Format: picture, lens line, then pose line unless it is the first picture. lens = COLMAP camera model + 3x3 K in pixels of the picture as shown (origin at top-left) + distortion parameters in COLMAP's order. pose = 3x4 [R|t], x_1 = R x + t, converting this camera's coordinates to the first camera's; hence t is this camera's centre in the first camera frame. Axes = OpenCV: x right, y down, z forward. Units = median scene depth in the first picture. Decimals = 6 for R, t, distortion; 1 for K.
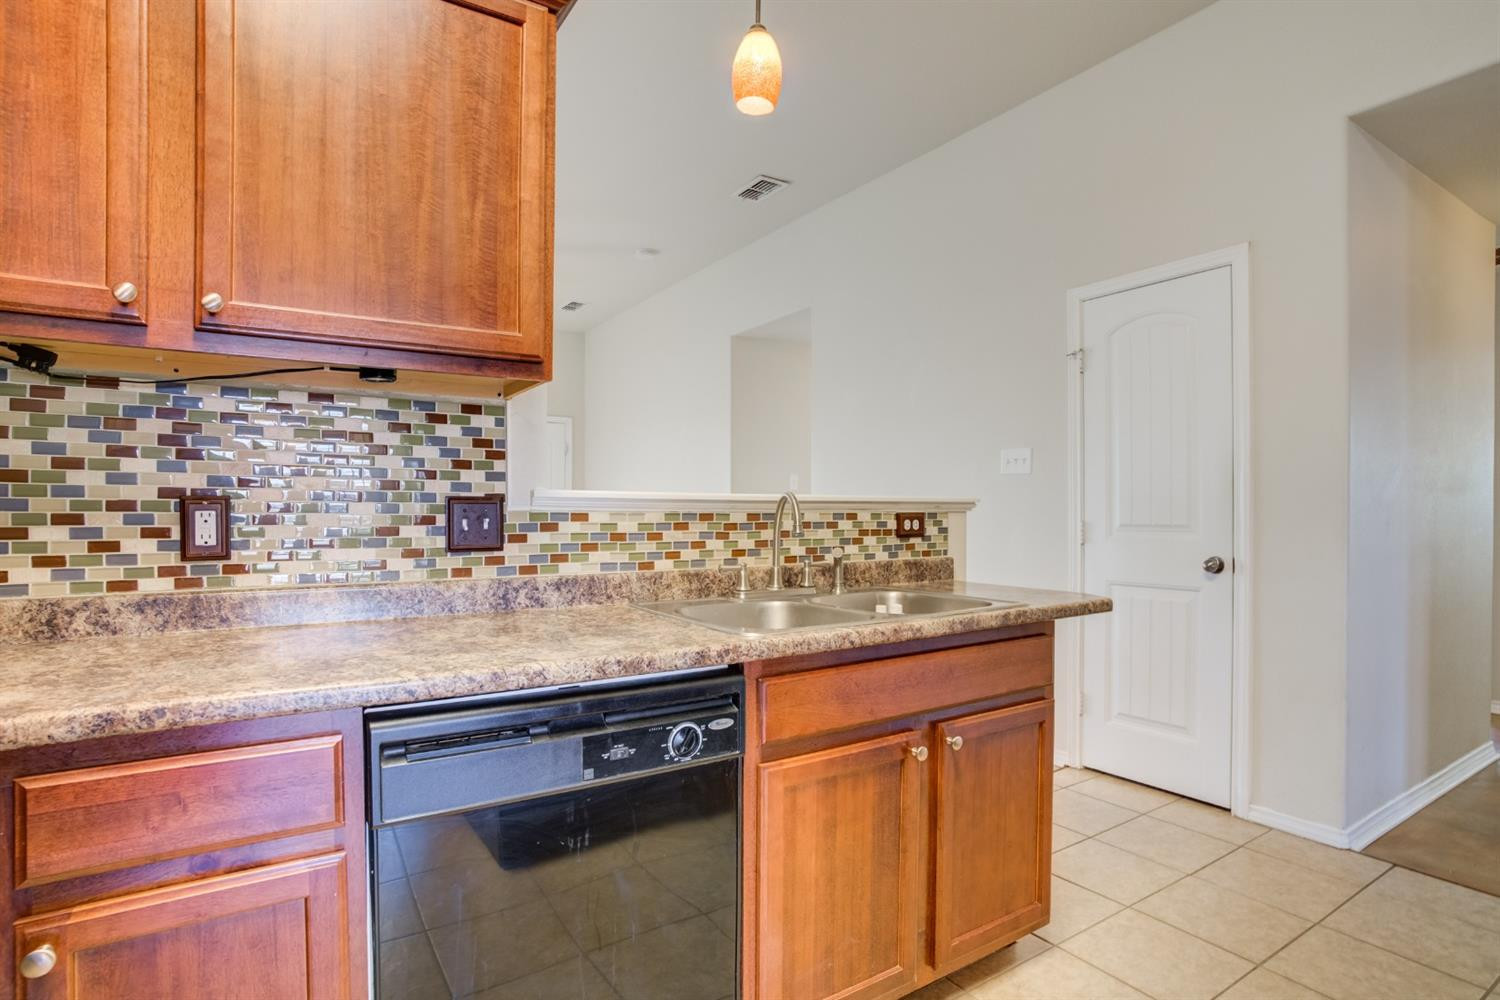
lens RADIAL K [[765.6, 0, 757.3], [0, 765.6, 517.1], [0, 0, 1]] dist [-0.076409, 0.037405]
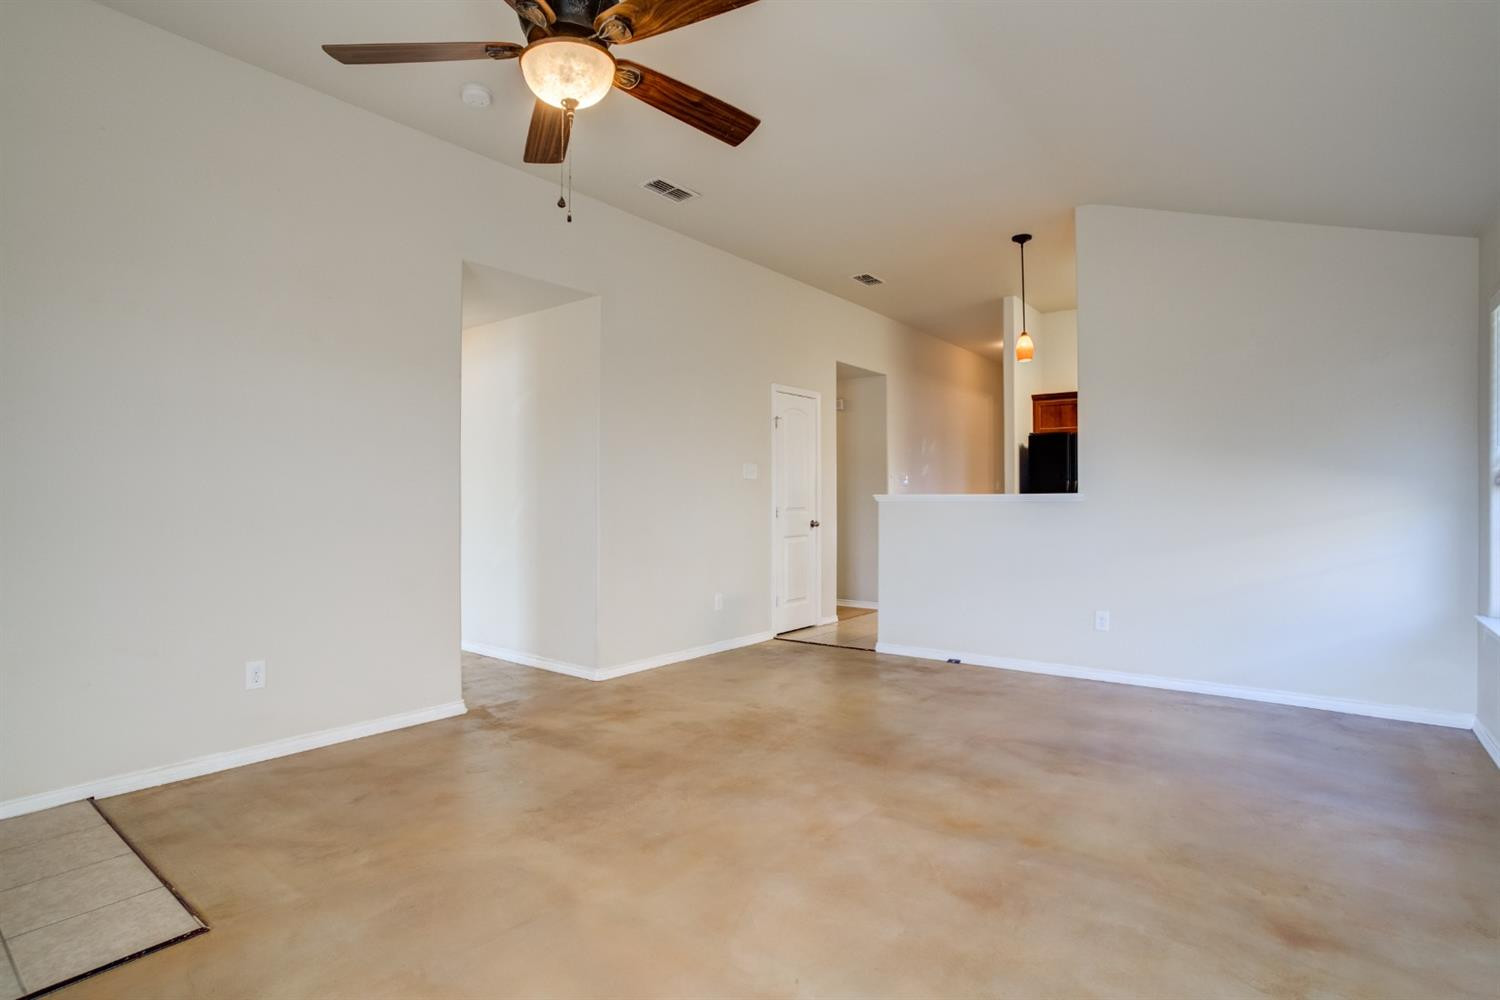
lens RADIAL K [[758.0, 0, 750.0], [0, 758.0, 500.0], [0, 0, 1]] dist [-0.085787, 0.045765]
pose [[-0.322280, 0.003179, 0.946639, -2.607946], [0.008426, 0.999964, -0.000490, -0.020335], [-0.946607, 0.007819, -0.322296, 3.194017]]
